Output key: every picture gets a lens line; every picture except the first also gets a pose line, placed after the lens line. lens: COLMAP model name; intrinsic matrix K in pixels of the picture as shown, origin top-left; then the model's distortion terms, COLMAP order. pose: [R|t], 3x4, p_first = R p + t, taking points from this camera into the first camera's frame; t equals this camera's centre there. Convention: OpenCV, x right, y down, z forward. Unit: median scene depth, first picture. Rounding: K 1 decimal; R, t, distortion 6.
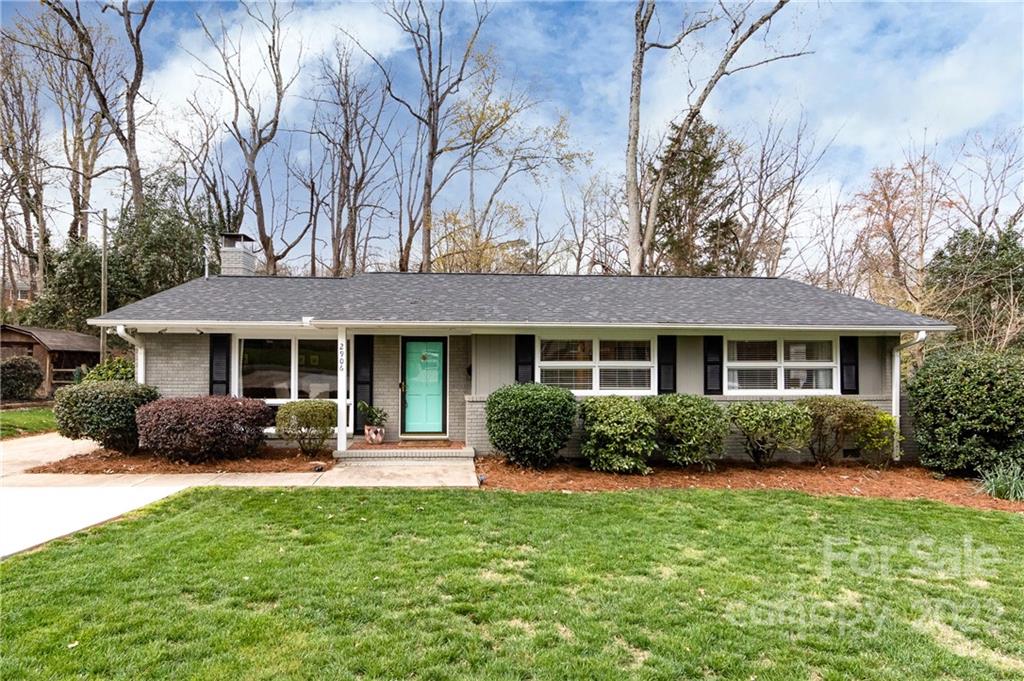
lens RADIAL K [[574.9, 0, 511.4], [0, 574.9, 342.1], [0, 0, 1]] dist [-0.002206, -0.000441]
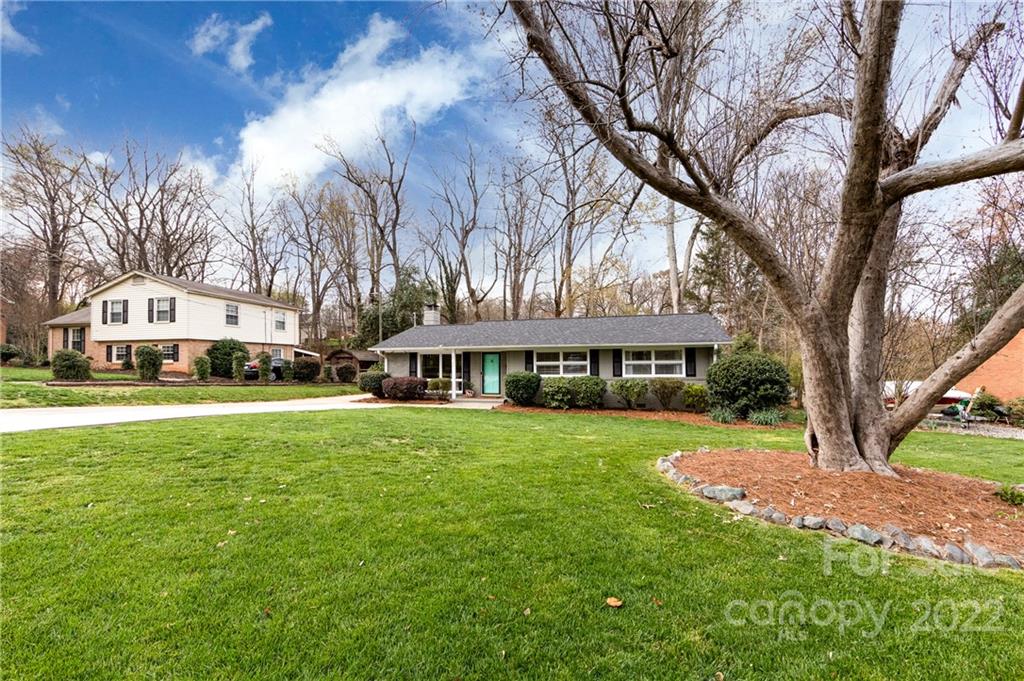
lens RADIAL K [[406.4, 0, 512.8], [0, 406.4, 343.0], [0, 0, 1]] dist [0.000963, -0.001179]
pose [[0.948399, -0.026545, -0.315967, 0.459305], [0.019947, 0.999511, -0.024100, -0.004410], [0.316452, 0.016554, 0.948464, -0.536065]]
